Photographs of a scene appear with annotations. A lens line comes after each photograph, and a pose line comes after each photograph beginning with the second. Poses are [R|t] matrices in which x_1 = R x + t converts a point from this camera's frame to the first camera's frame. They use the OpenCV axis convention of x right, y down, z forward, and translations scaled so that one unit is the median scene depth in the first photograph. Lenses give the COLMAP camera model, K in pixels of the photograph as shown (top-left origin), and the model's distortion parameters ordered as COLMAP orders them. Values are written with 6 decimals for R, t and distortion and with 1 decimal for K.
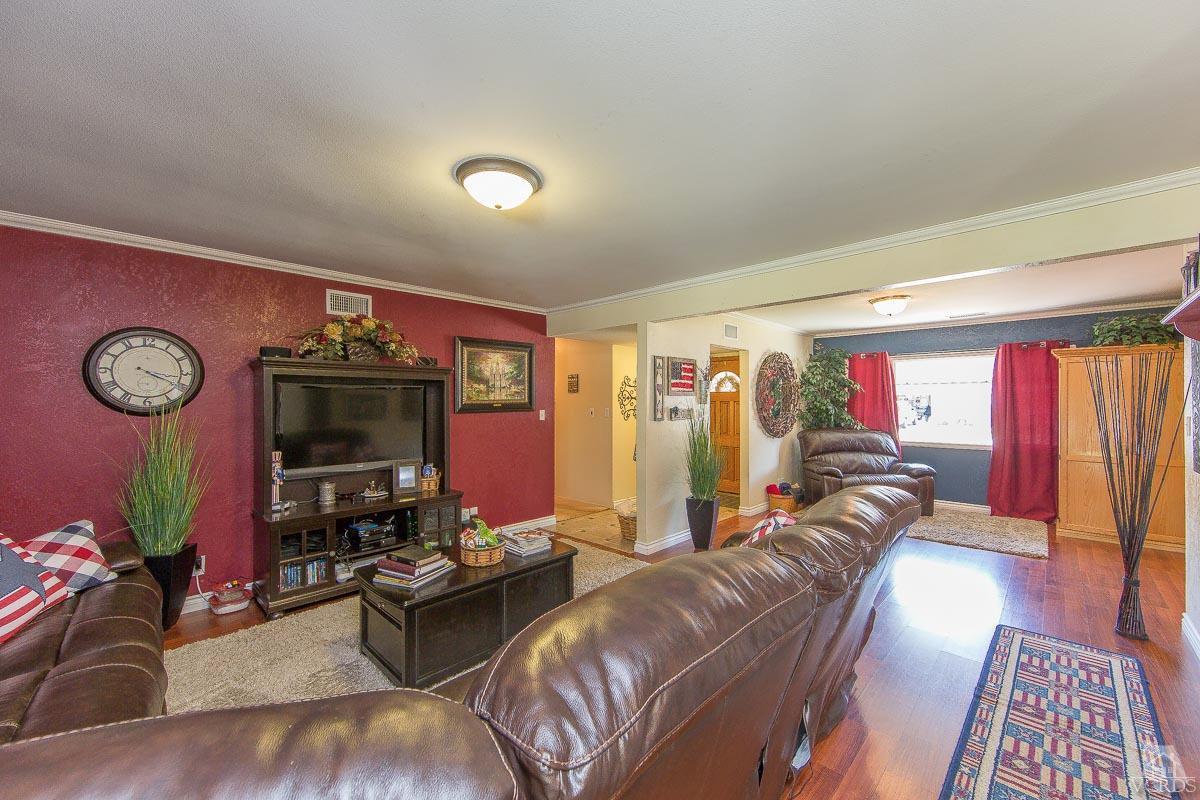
lens RADIAL K [[491.7, 0, 601.8], [0, 491.7, 406.1], [0, 0, 1]] dist [-0.000244, -0.001631]
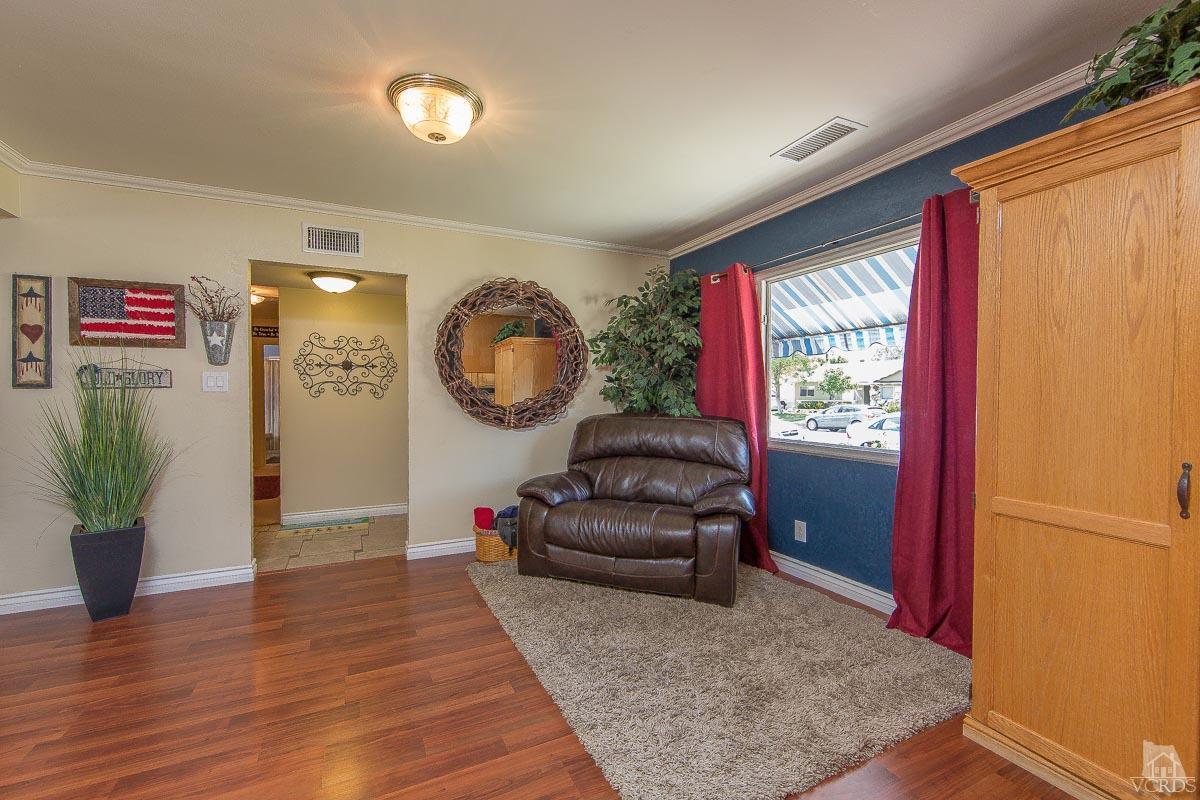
lens RADIAL K [[491.7, 0, 601.8], [0, 491.7, 404.9], [0, 0, 1]] dist [-0.000244, -0.001631]
pose [[0.942651, 0.006618, -0.333716, 0.872766], [-0.000890, 0.999850, 0.017314, 0.035872], [0.333780, -0.016024, 0.942515, 0.646122]]
